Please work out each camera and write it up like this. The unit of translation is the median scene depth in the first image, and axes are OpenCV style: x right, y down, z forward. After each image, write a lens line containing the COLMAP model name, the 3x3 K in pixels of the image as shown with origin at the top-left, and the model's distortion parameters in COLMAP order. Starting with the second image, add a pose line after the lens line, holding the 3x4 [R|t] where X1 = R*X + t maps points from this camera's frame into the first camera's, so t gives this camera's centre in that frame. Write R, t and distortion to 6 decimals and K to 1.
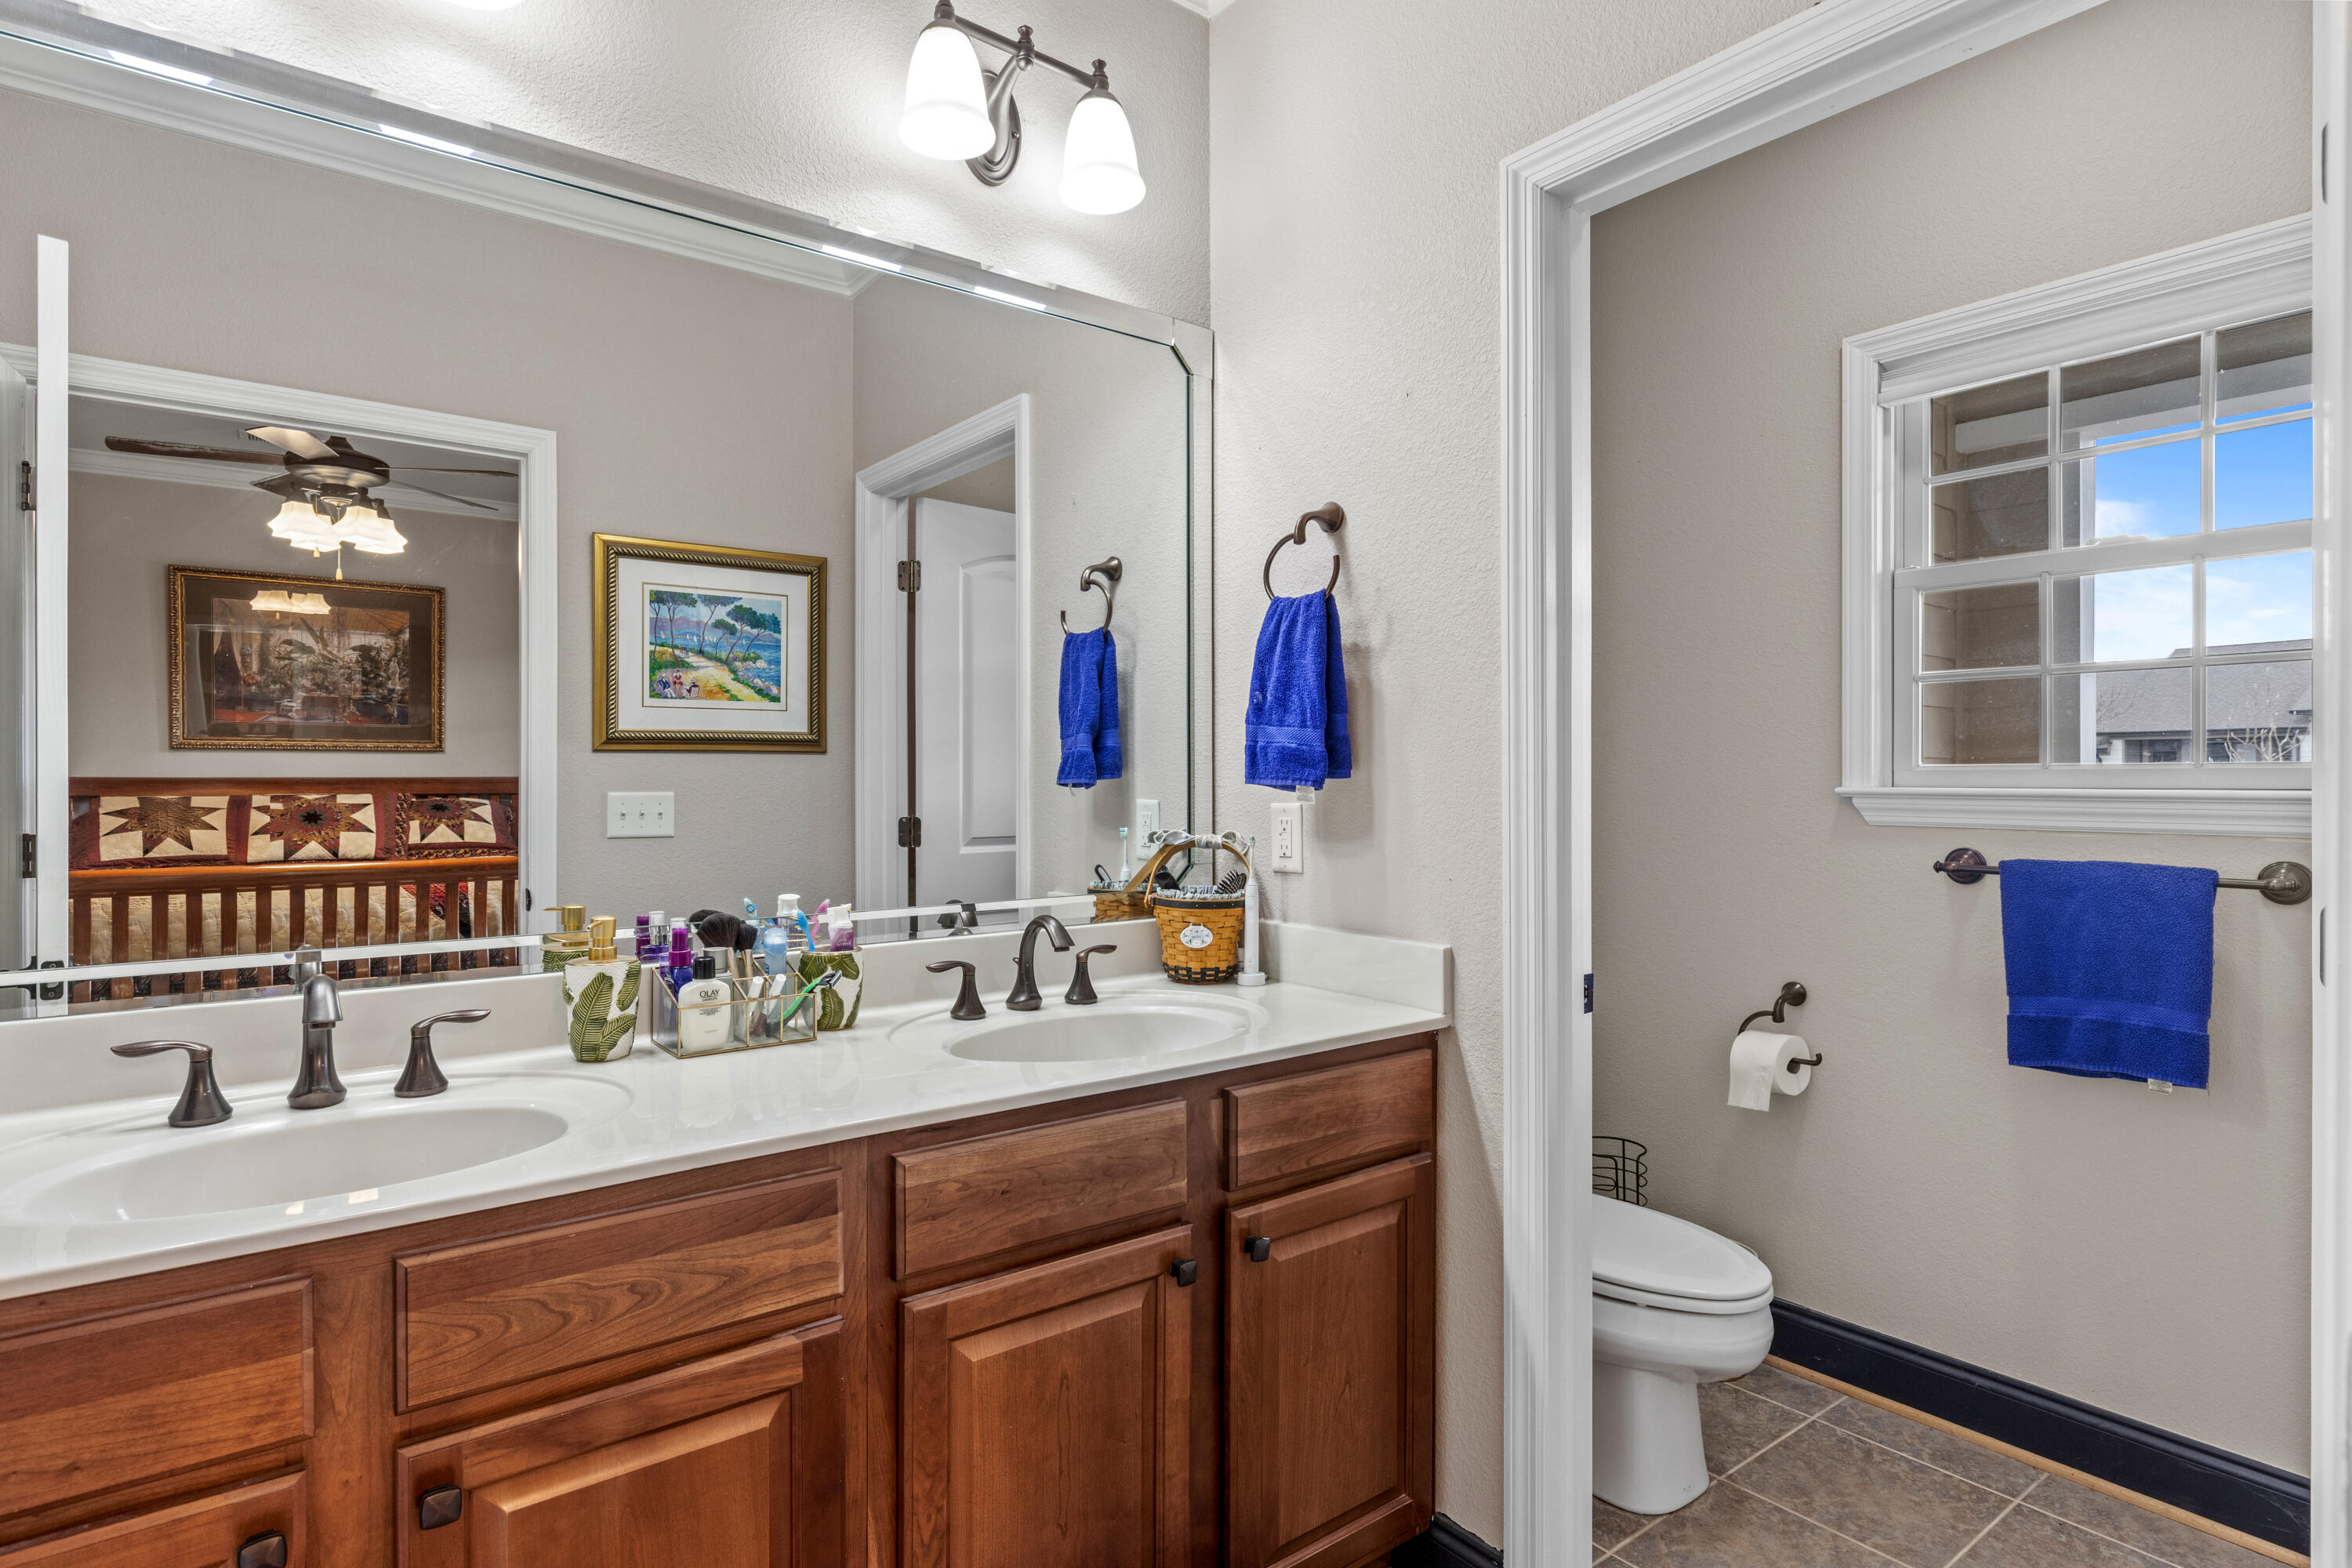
lens RADIAL K [[1275.2, 0, 1176.0], [0, 1275.2, 784.0], [0, 0, 1]] dist [-0.016947, -0.000094]
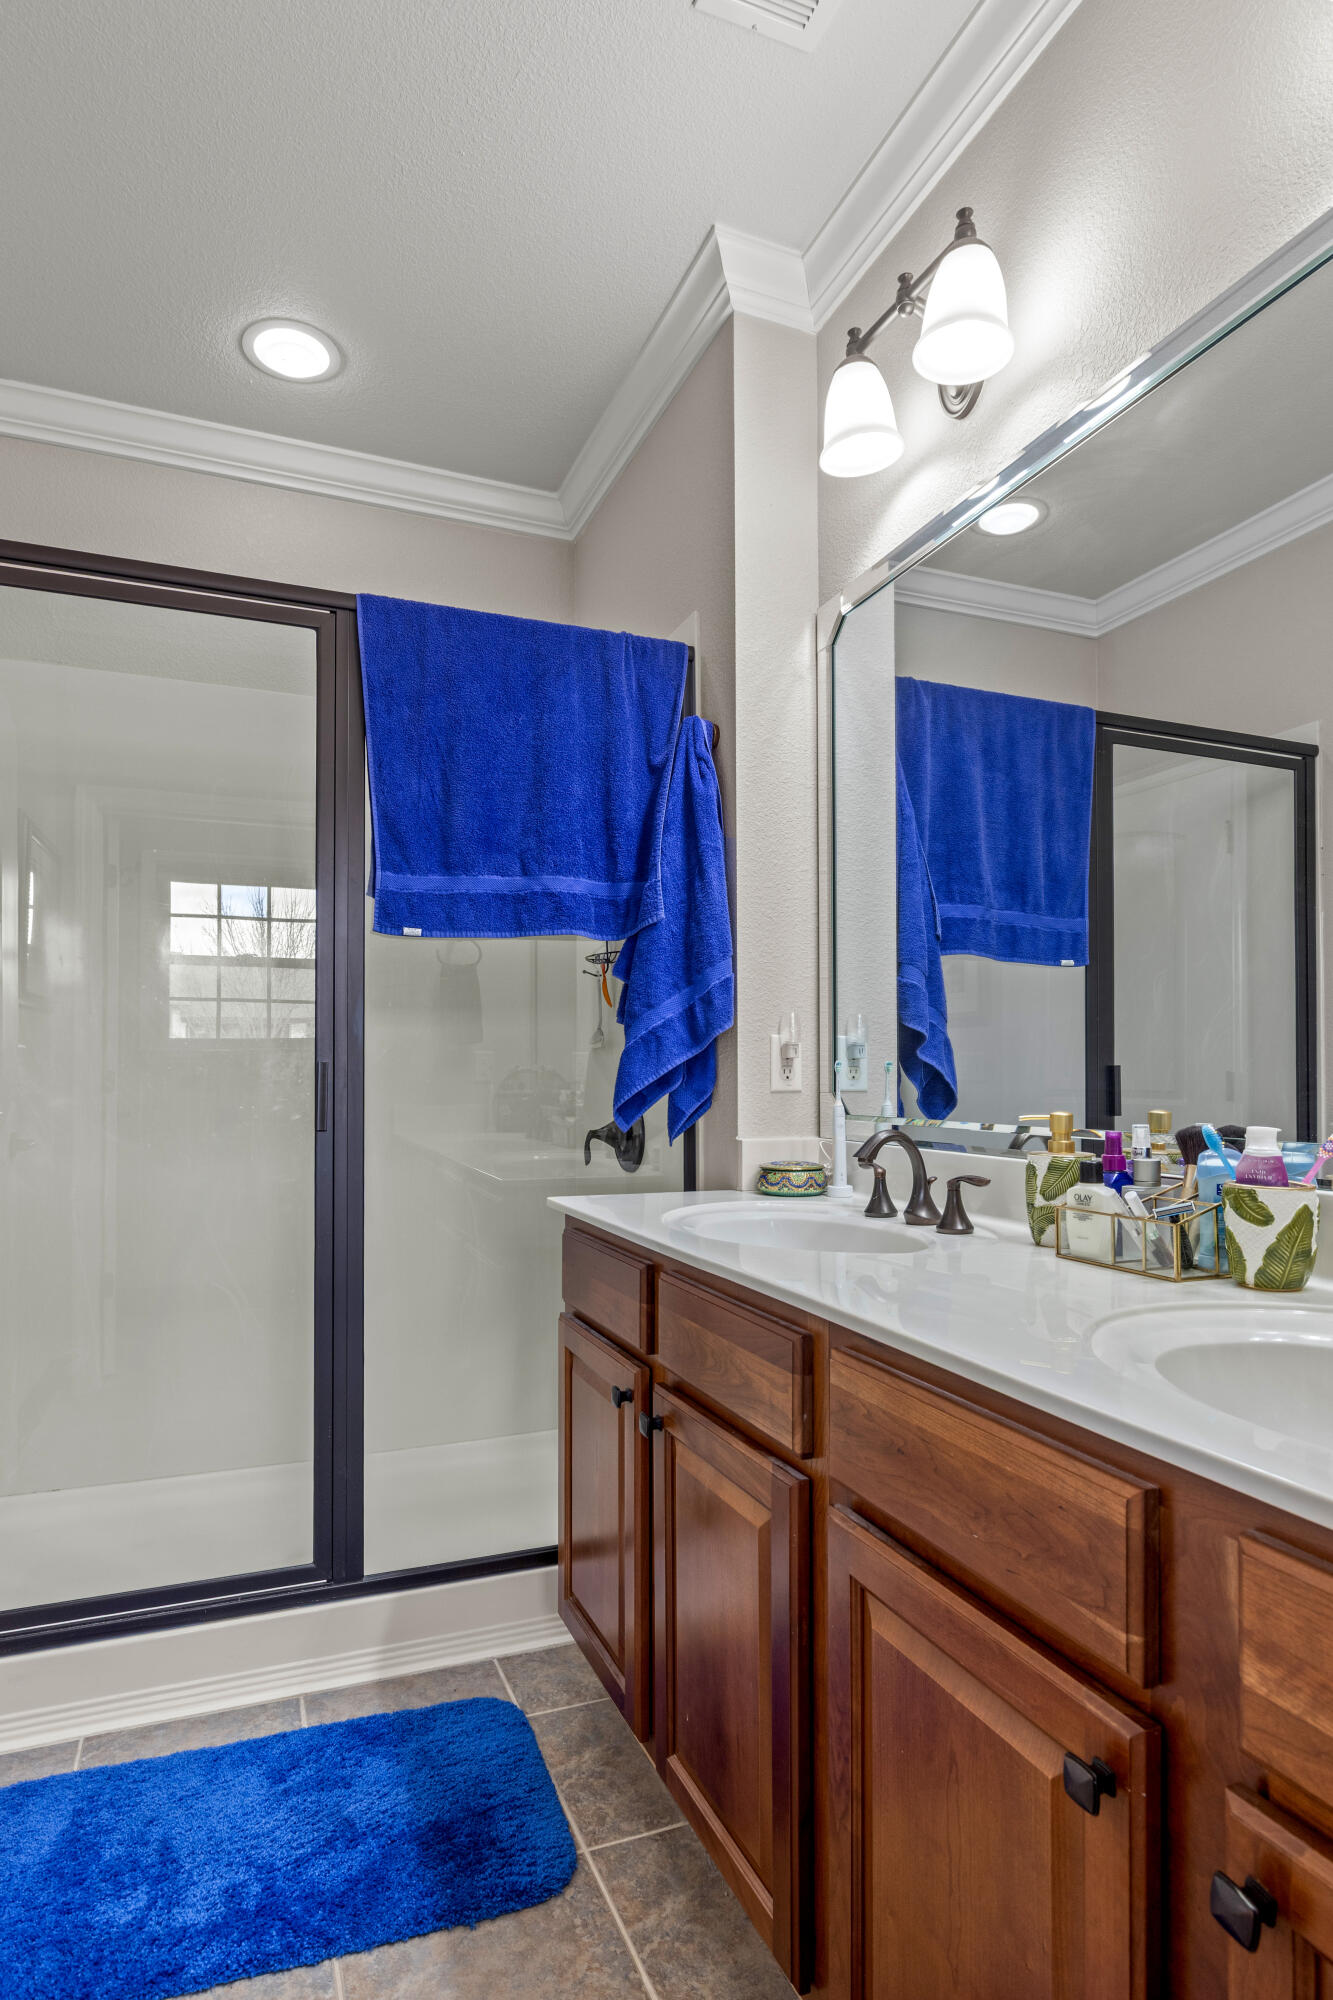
lens RADIAL K [[1084.4, 0, 666.5], [0, 1084.4, 1000.0], [0, 0, 1]] dist [-0.016947, -0.000094]
pose [[-0.290435, -0.062894, -0.954826, 0.534149], [-0.005374, 0.997929, -0.064098, 0.071050], [0.956880, -0.013485, -0.290171, 0.966892]]
